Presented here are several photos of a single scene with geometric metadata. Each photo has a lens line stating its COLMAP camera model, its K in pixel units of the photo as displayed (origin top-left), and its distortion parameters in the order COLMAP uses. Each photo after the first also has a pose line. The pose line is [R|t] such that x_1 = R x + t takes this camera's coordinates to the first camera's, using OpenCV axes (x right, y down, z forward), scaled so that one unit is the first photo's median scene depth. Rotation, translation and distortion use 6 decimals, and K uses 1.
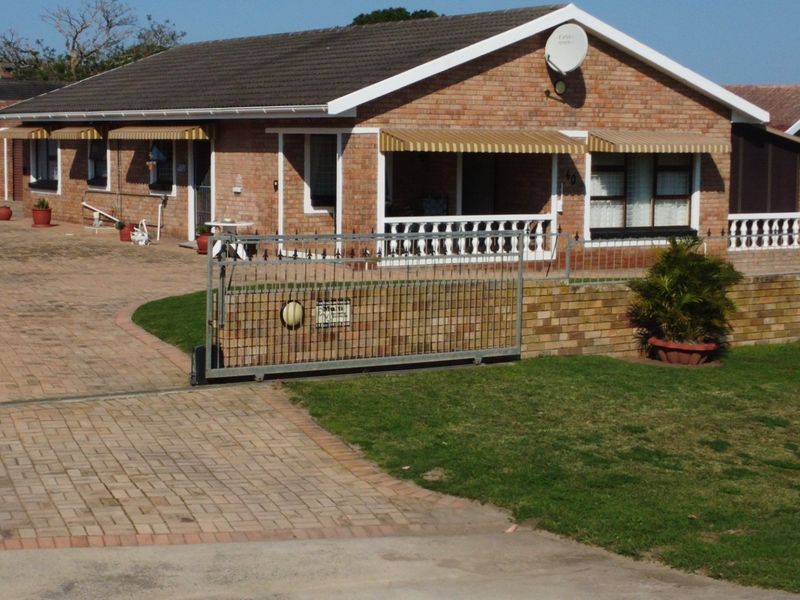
lens RADIAL K [[1607.6, 0, 362.6], [0, 1607.6, 320.3], [0, 0, 1]] dist [-0.016151, 0.000000]
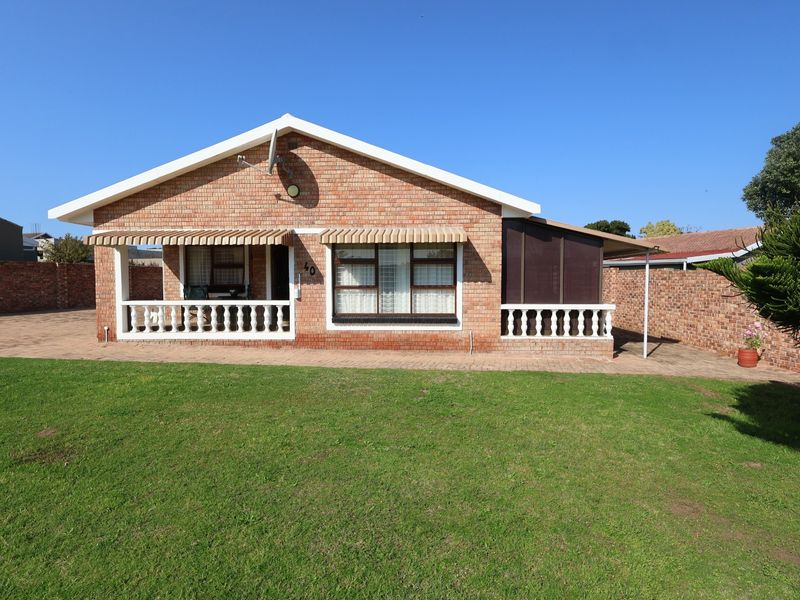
lens RADIAL K [[419.6, 0, 401.5], [0, 419.6, 301.9], [0, 0, 1]] dist [-0.010119, -0.001451]
pose [[0.830362, 0.018840, -0.556906, 0.353553], [-0.052806, 0.997591, -0.044988, -0.055845], [0.554717, 0.066764, 0.829356, 0.793775]]
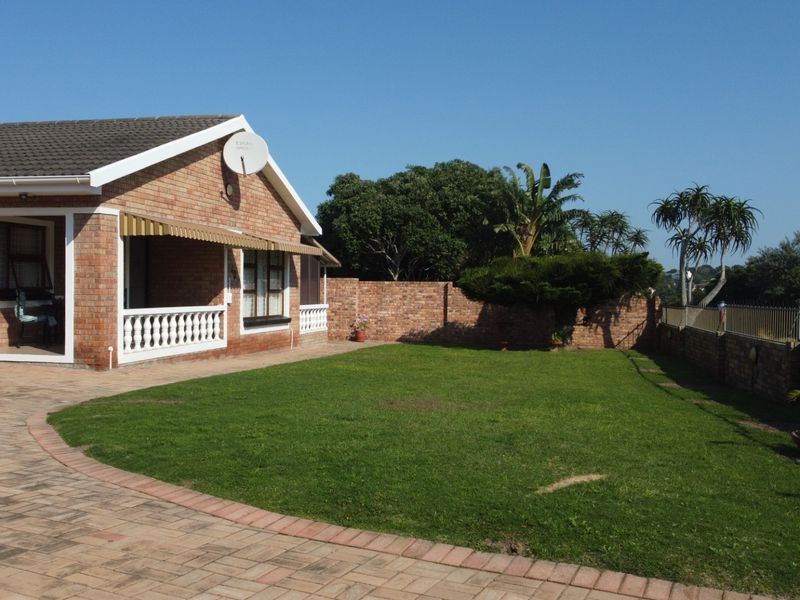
lens RADIAL K [[805.5, 0, 402.9], [0, 805.5, 303.4], [0, 0, 1]] dist [-0.006513, 0.000000]
pose [[0.700641, -0.013415, 0.713388, -0.185922], [0.073063, 0.995916, -0.053030, -0.029674], [-0.709763, 0.089277, 0.698760, 0.534129]]
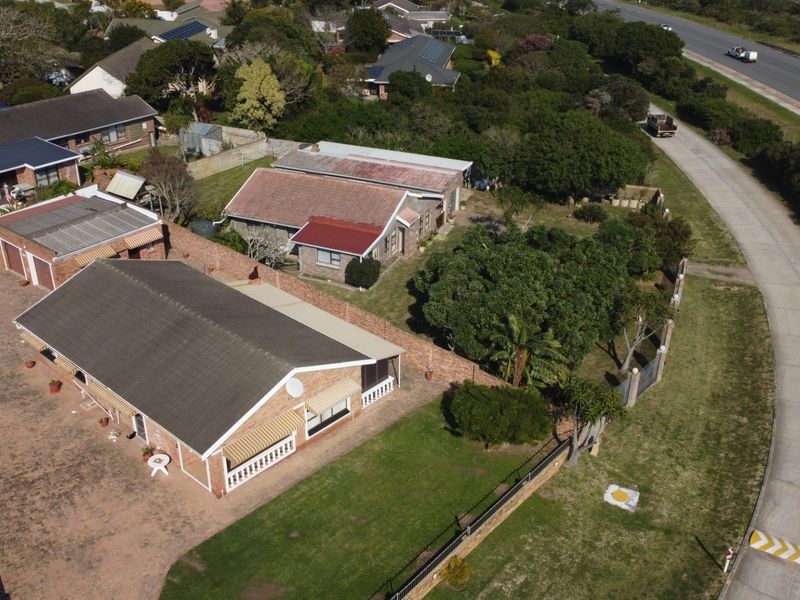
lens RADIAL K [[805.5, 0, 397.7], [0, 805.5, 300.7], [0, 0, 1]] dist [-0.006513, 0.000000]
pose [[0.962049, -0.122450, 0.243859, -0.003831], [0.023536, 0.927569, 0.372911, -0.721045], [-0.271858, -0.353019, 0.895249, -0.082723]]
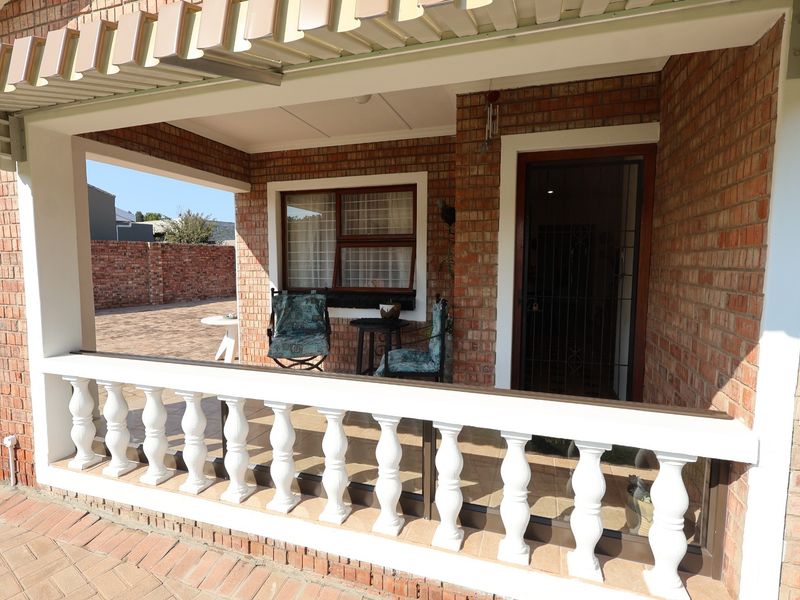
lens RADIAL K [[419.6, 0, 401.2], [0, 419.6, 301.5], [0, 0, 1]] dist [-0.010119, -0.001451]
pose [[0.637388, 0.065688, -0.767738, 0.127733], [-0.085353, 0.996247, 0.014378, -0.079058], [0.765801, 0.056364, 0.640603, 0.935076]]
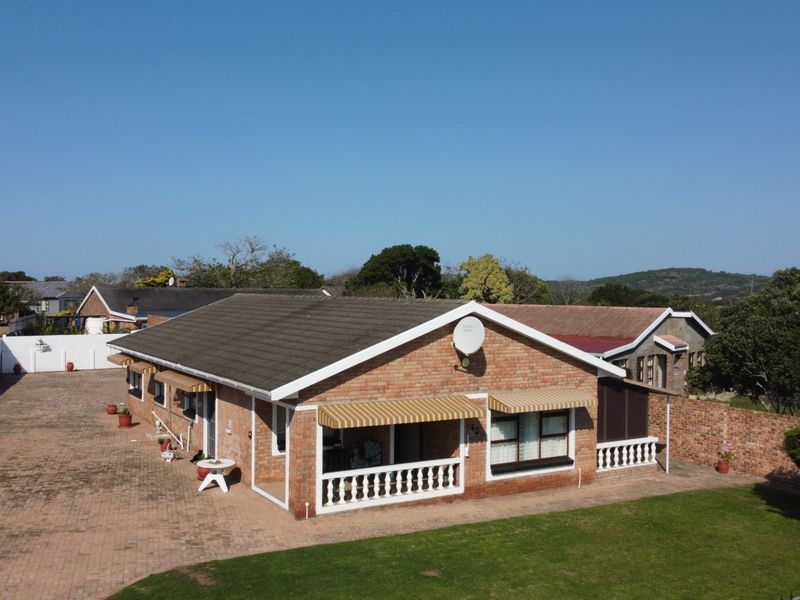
lens RADIAL K [[805.5, 0, 388.7], [0, 805.5, 297.9], [0, 0, 1]] dist [-0.006513, 0.000000]
pose [[0.999553, 0.001308, -0.029877, 0.078911], [-0.004290, 0.994981, -0.099969, -0.130257], [0.029596, 0.100053, 0.994542, 0.334309]]
